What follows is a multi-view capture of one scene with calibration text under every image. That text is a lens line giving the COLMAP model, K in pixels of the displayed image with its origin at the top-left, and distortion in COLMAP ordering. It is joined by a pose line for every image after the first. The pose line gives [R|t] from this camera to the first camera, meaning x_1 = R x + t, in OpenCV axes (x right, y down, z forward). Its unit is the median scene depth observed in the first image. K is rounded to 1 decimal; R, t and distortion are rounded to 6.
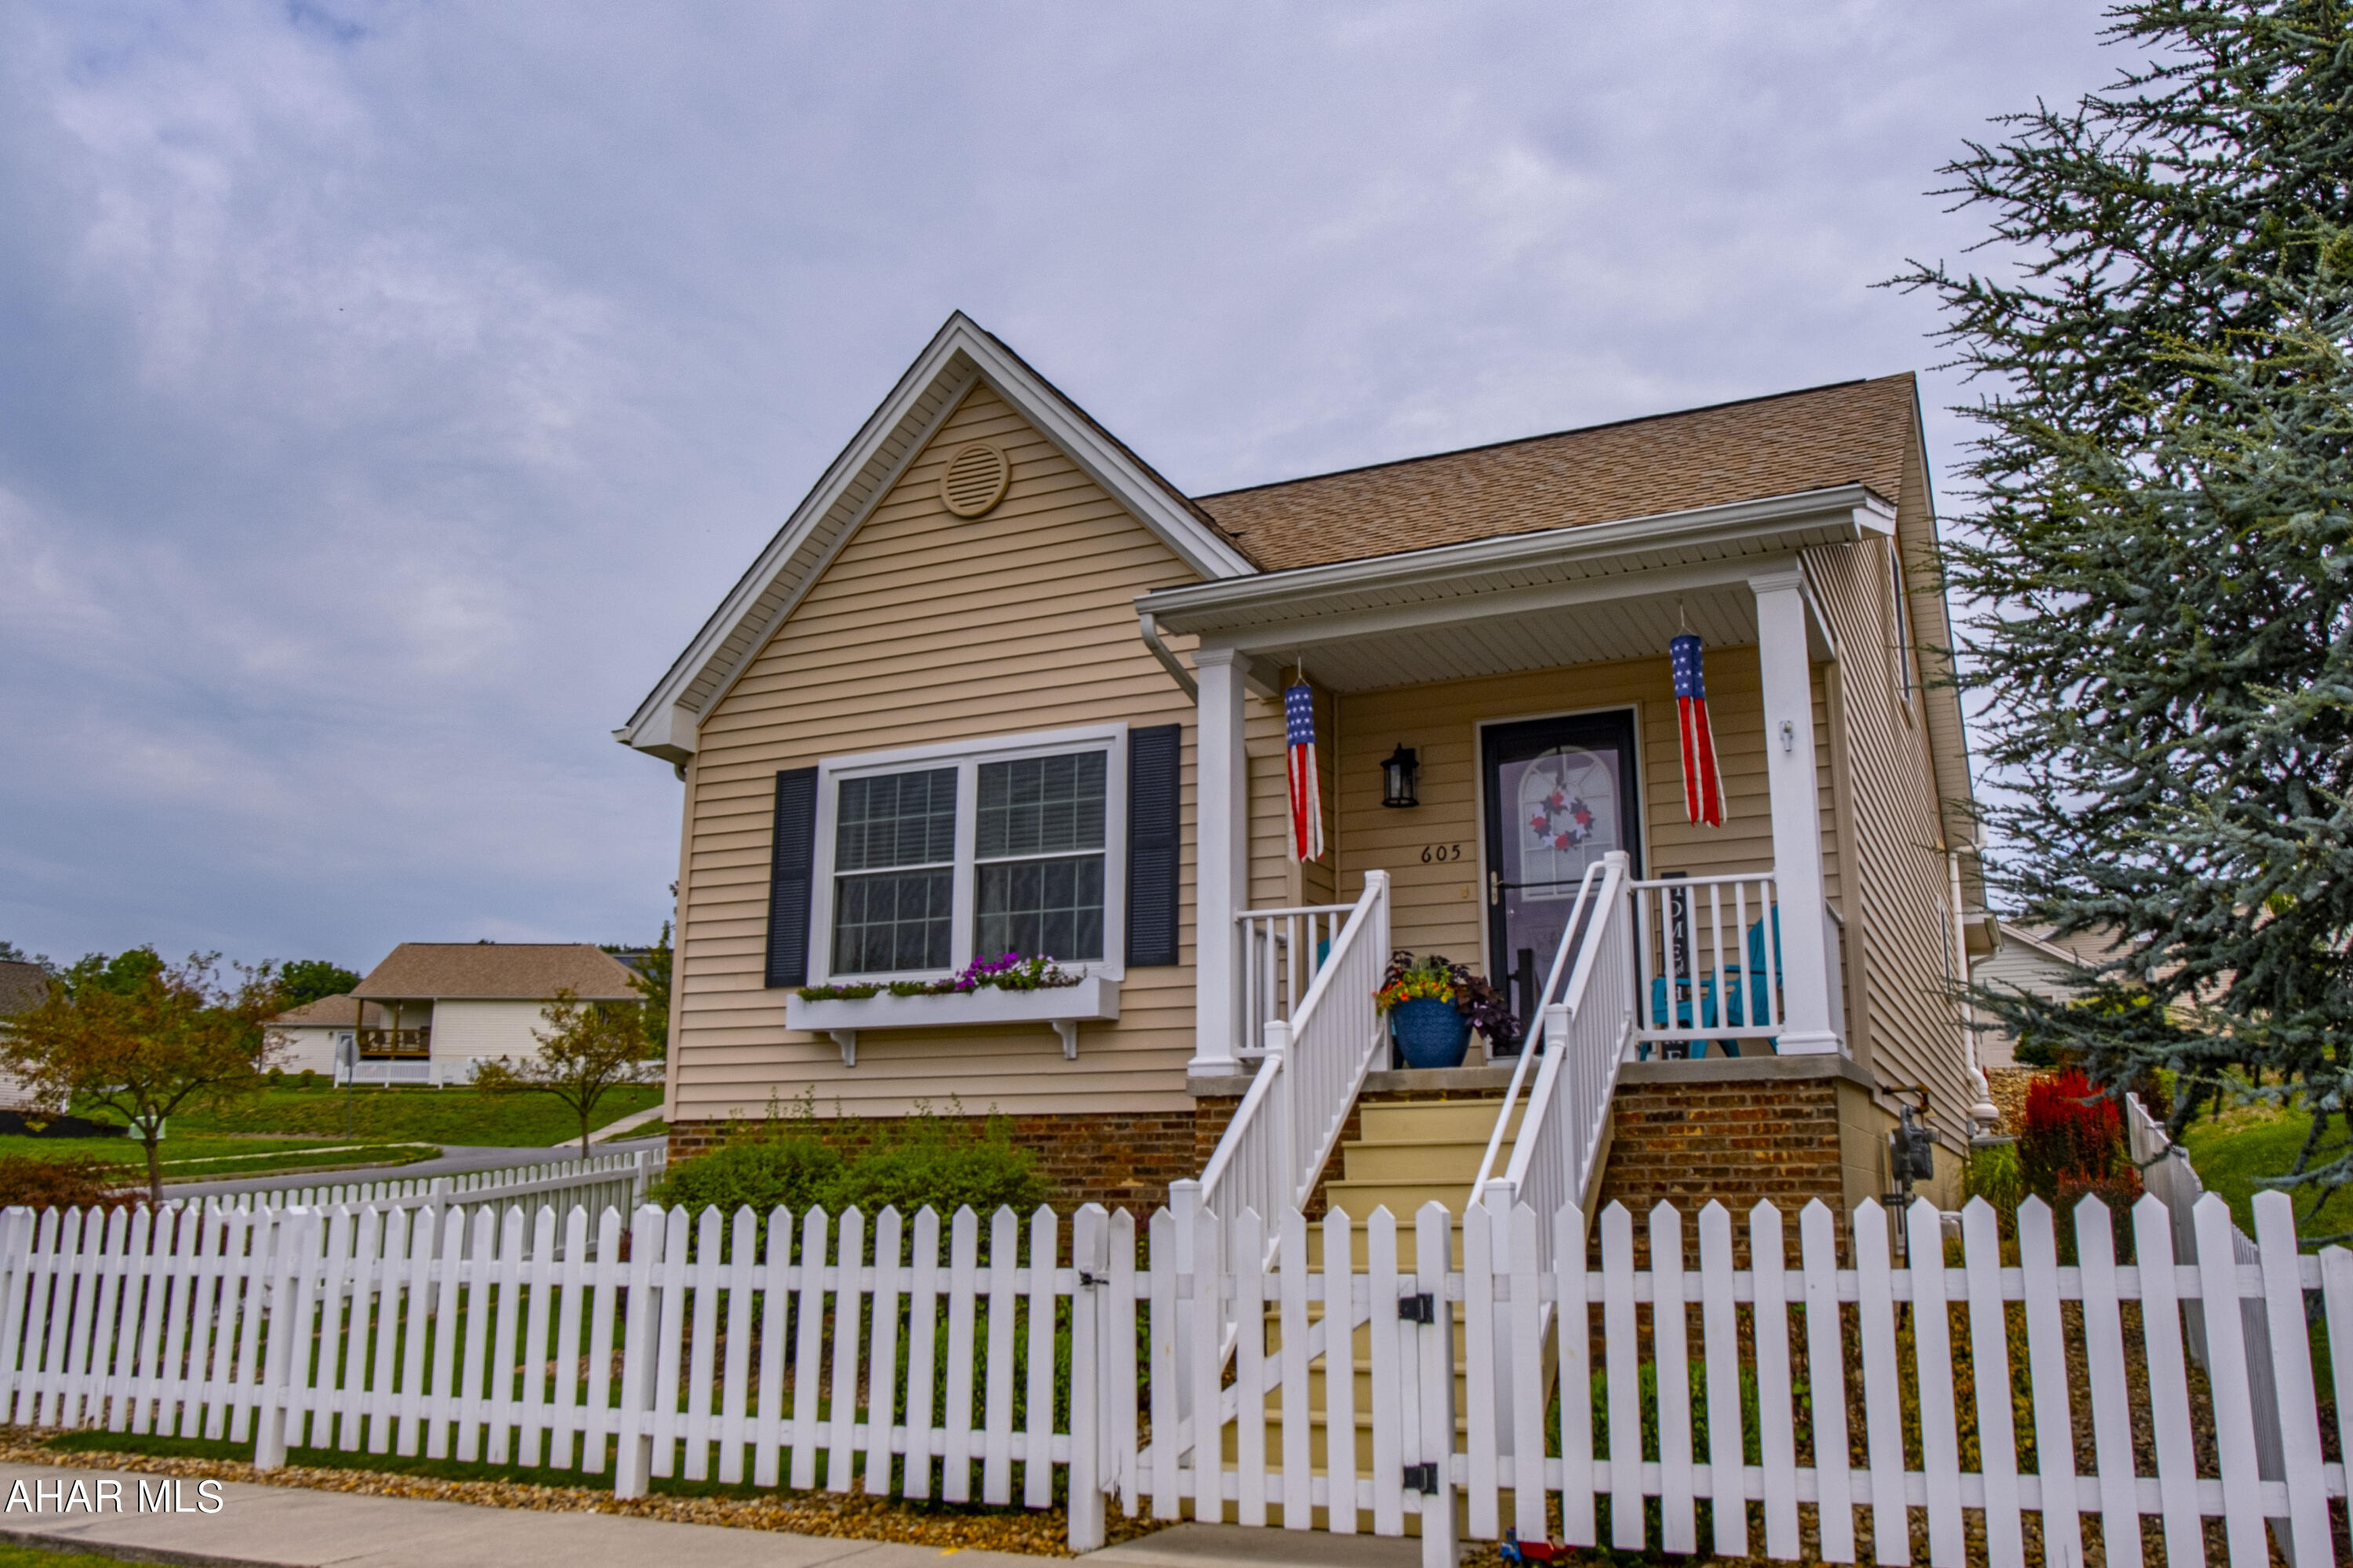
lens RADIAL K [[1809.0, 0, 1176.5], [0, 1809.0, 784.0], [0, 0, 1]] dist [-0.039068, 0.008528]
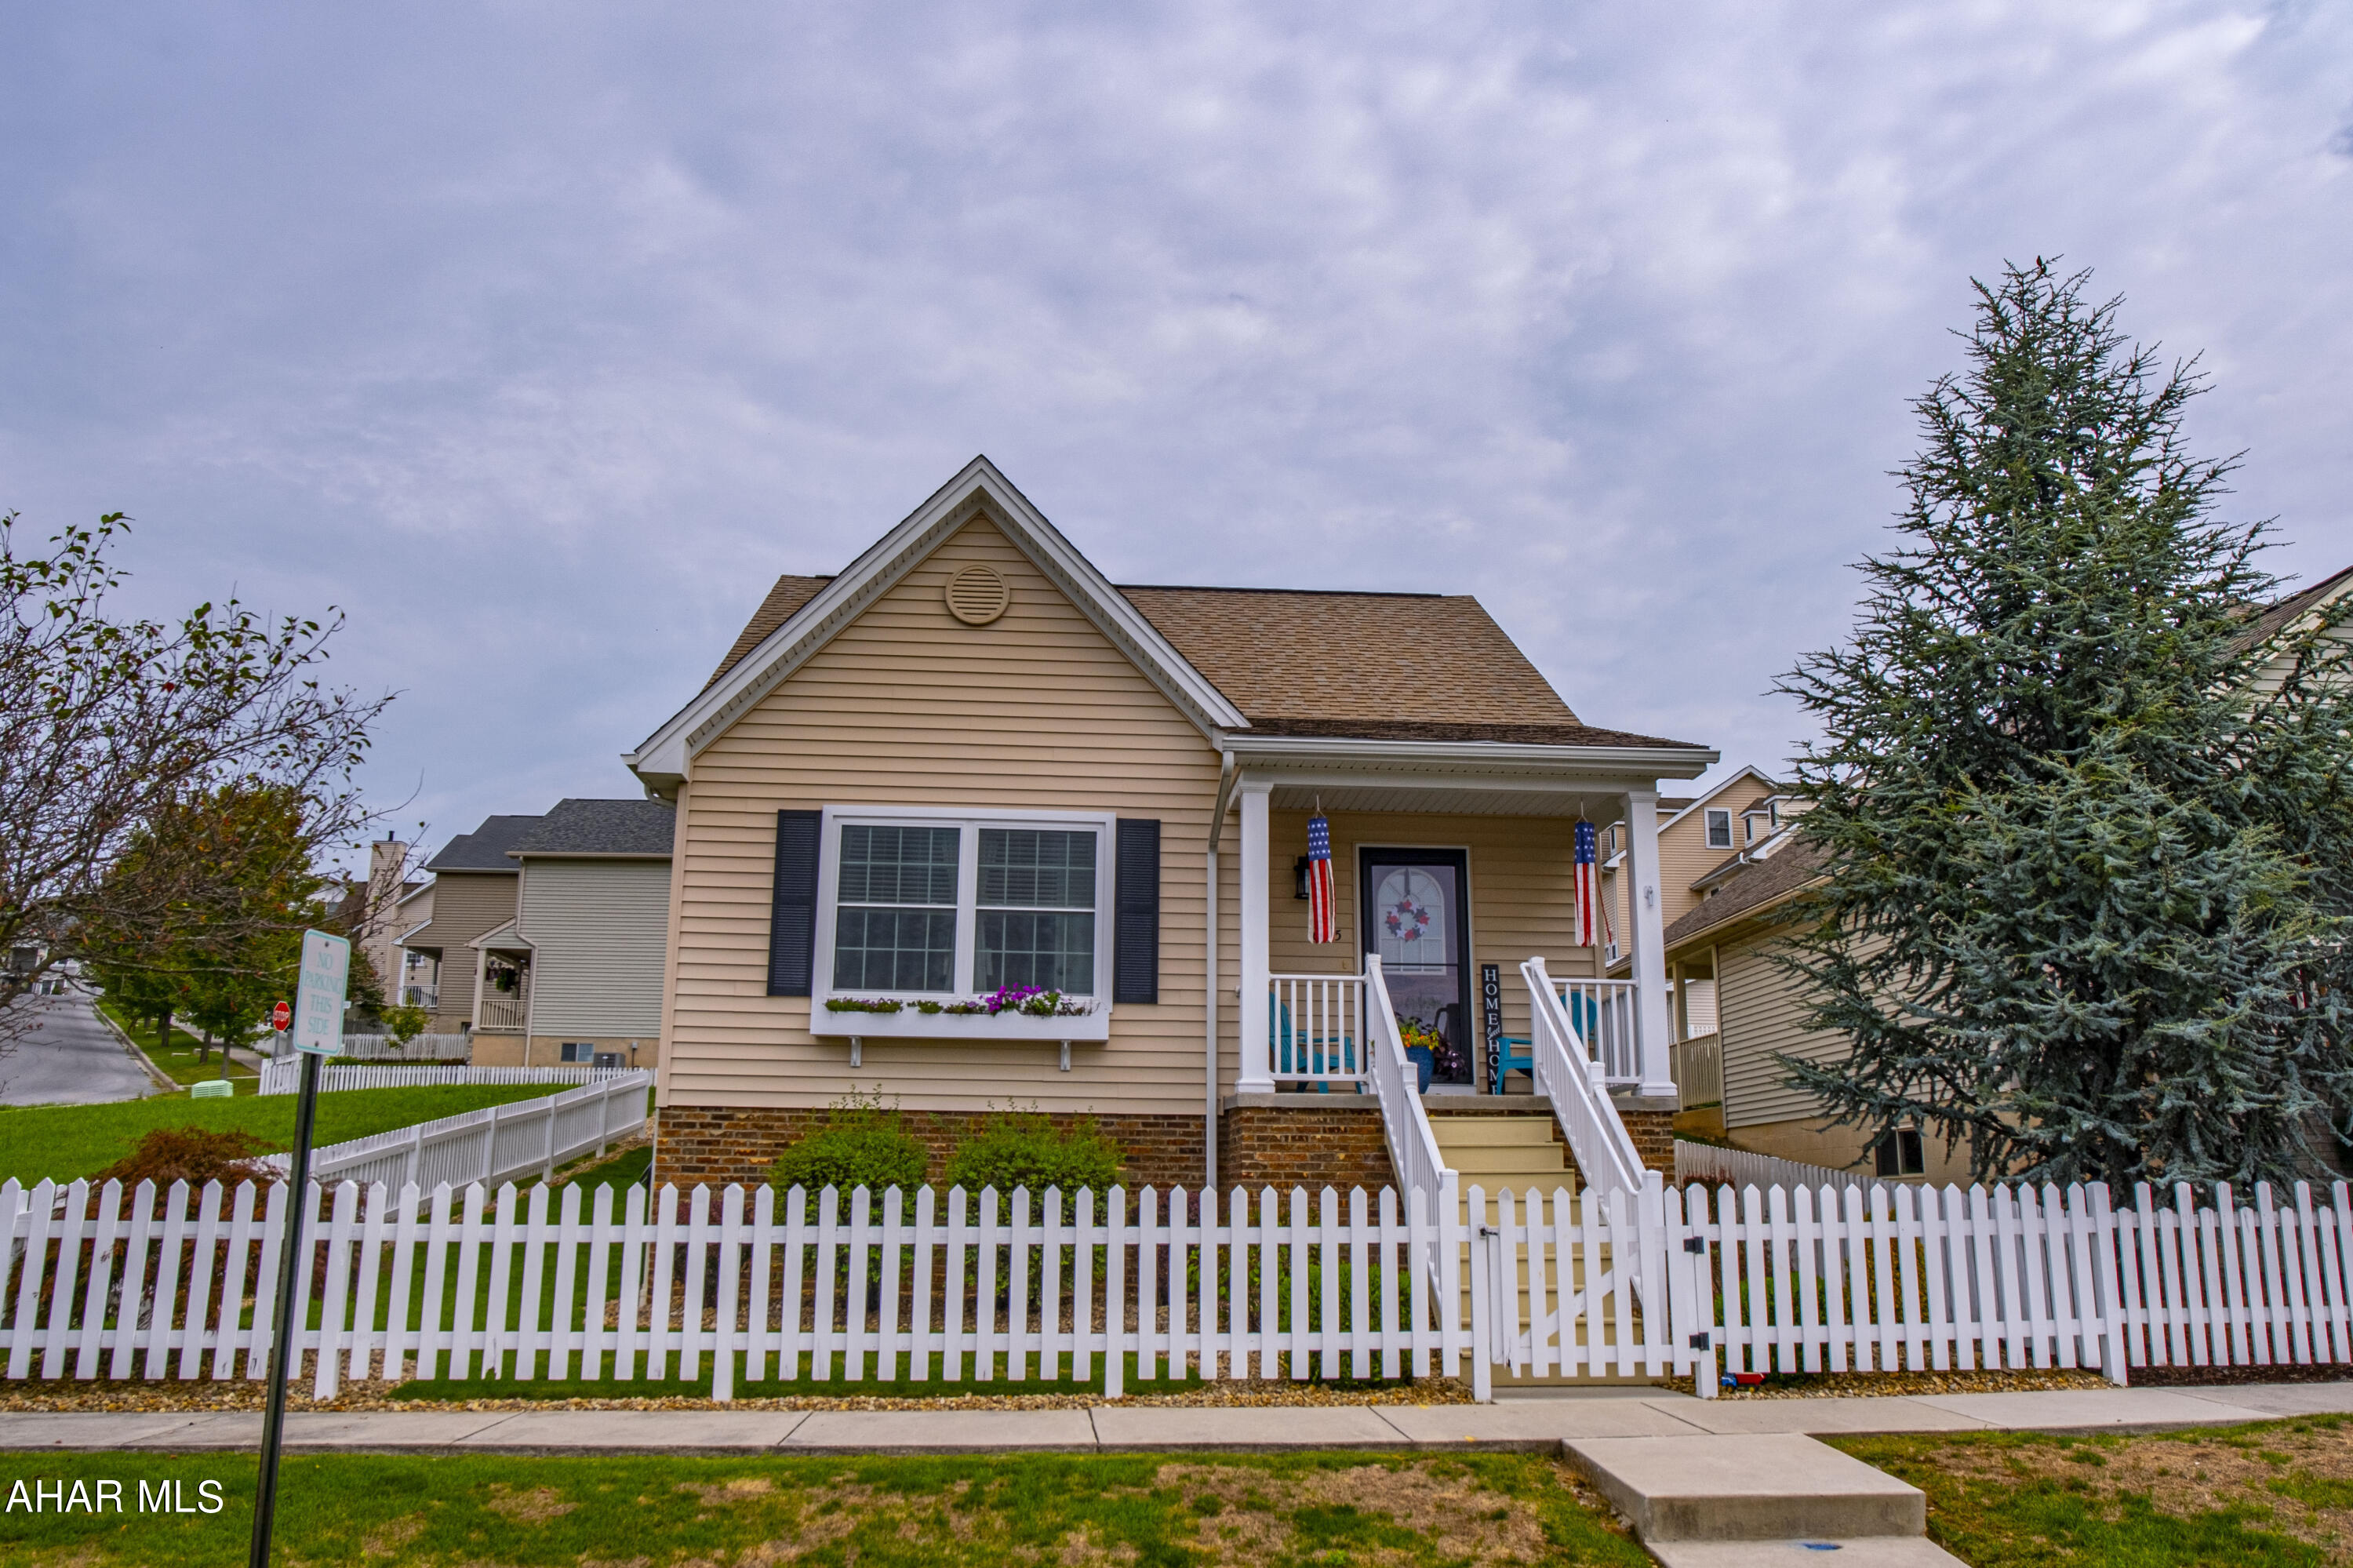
lens RADIAL K [[1715.0, 0, 1152.1], [0, 1715.0, 794.4], [0, 0, 1]] dist [-0.040739, 0.007203]
pose [[0.874726, 0.117058, 0.470268, -0.583068], [-0.118976, 0.992563, -0.025766, -0.018564], [-0.469786, -0.033413, 0.882148, -0.096721]]
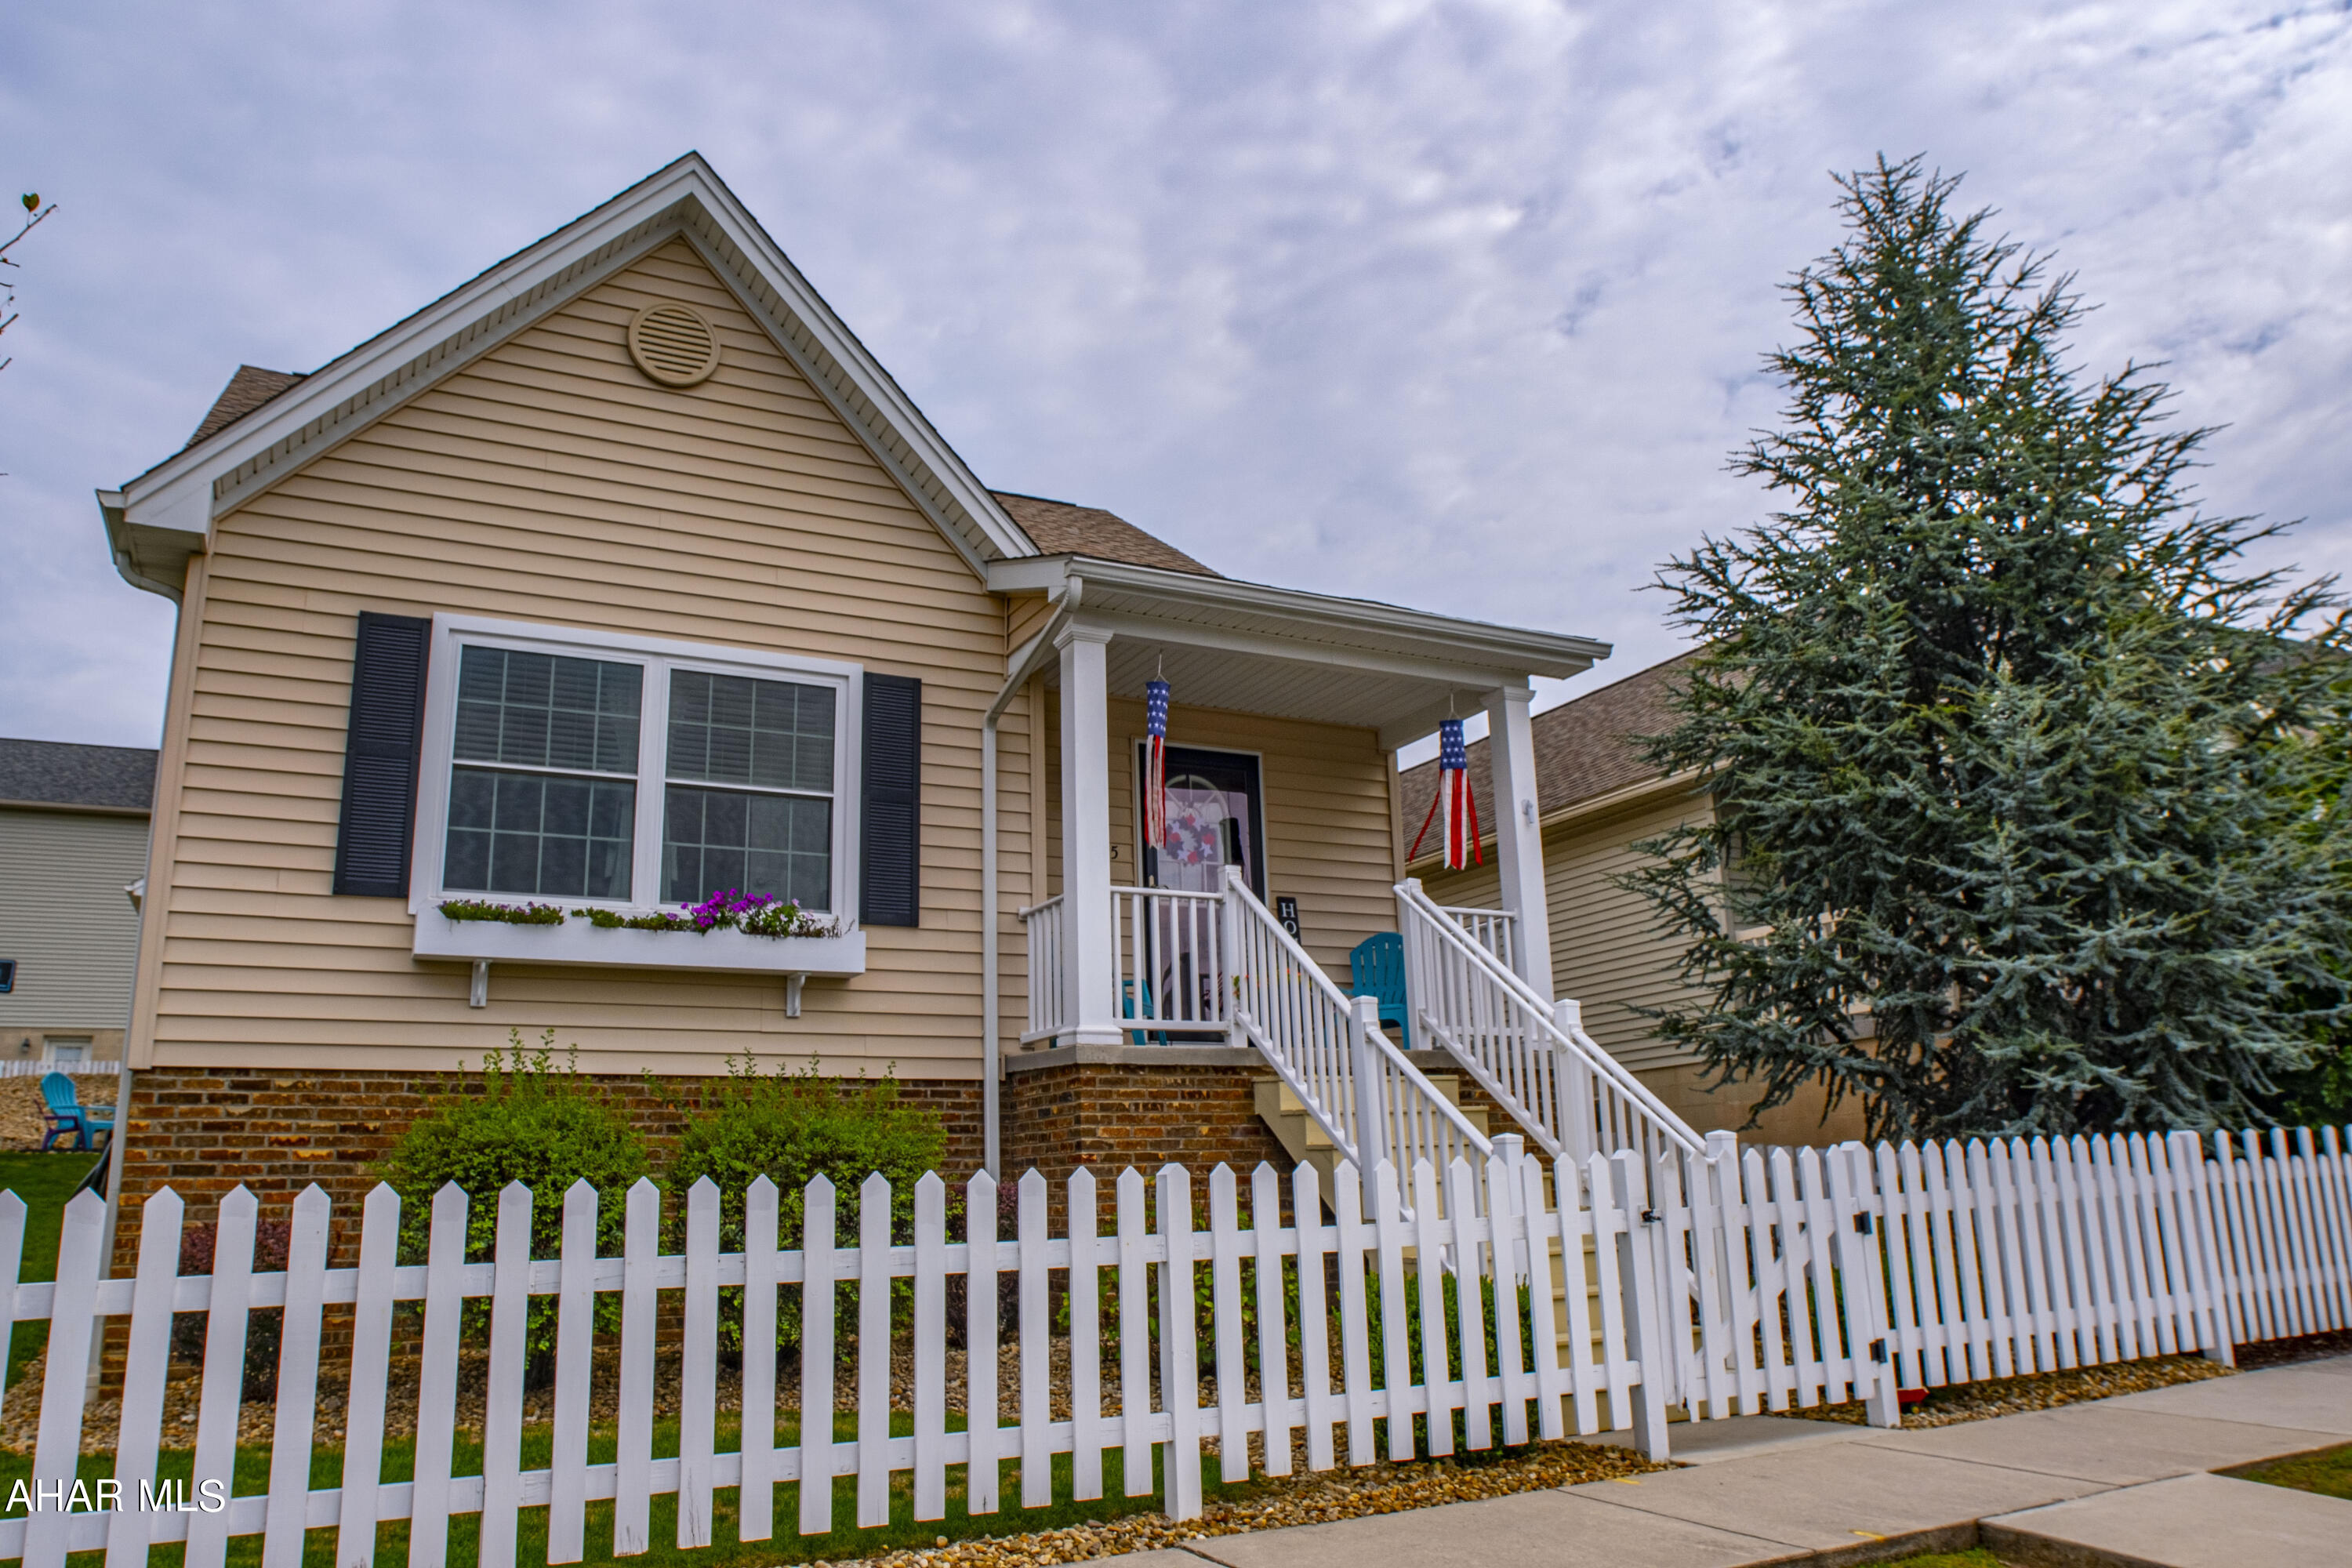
lens RADIAL K [[1623.6, 0, 1145.1], [0, 1623.6, 804.2], [0, 0, 1]] dist [-0.088257, 0.083508]
pose [[0.616011, 0.166496, 0.769942, -0.570282], [-0.153920, 0.984009, -0.089640, 0.089720], [-0.772554, -0.063291, 0.631787, 0.350657]]
